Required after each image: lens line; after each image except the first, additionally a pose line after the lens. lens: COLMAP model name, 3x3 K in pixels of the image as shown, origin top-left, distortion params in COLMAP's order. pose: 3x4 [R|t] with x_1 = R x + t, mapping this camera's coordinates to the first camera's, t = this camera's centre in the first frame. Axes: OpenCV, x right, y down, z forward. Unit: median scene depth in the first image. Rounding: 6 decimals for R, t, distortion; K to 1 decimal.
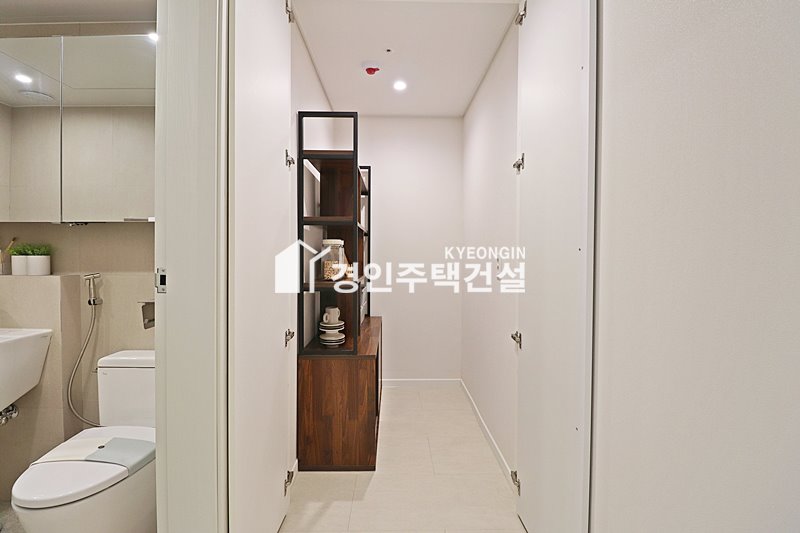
lens RADIAL K [[369.4, 0, 399.0], [0, 369.4, 262.9], [0, 0, 1]] dist [-0.024174, -0.002685]
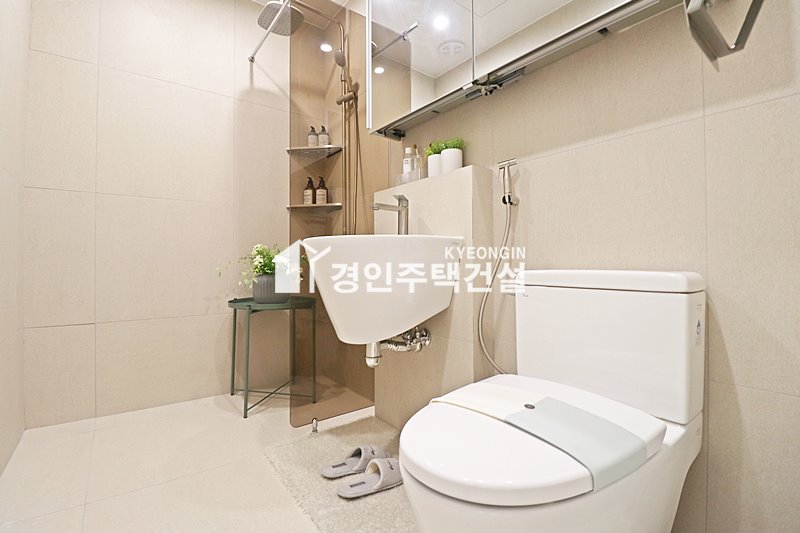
lens RADIAL K [[369.4, 0, 405.5], [0, 369.4, 258.5], [0, 0, 1]] dist [-0.024174, -0.002685]
pose [[0.598414, -0.014862, -0.801049, -0.396026], [-0.005791, 0.999722, -0.022875, 0.242976], [0.801166, 0.018327, 0.598162, 0.418046]]
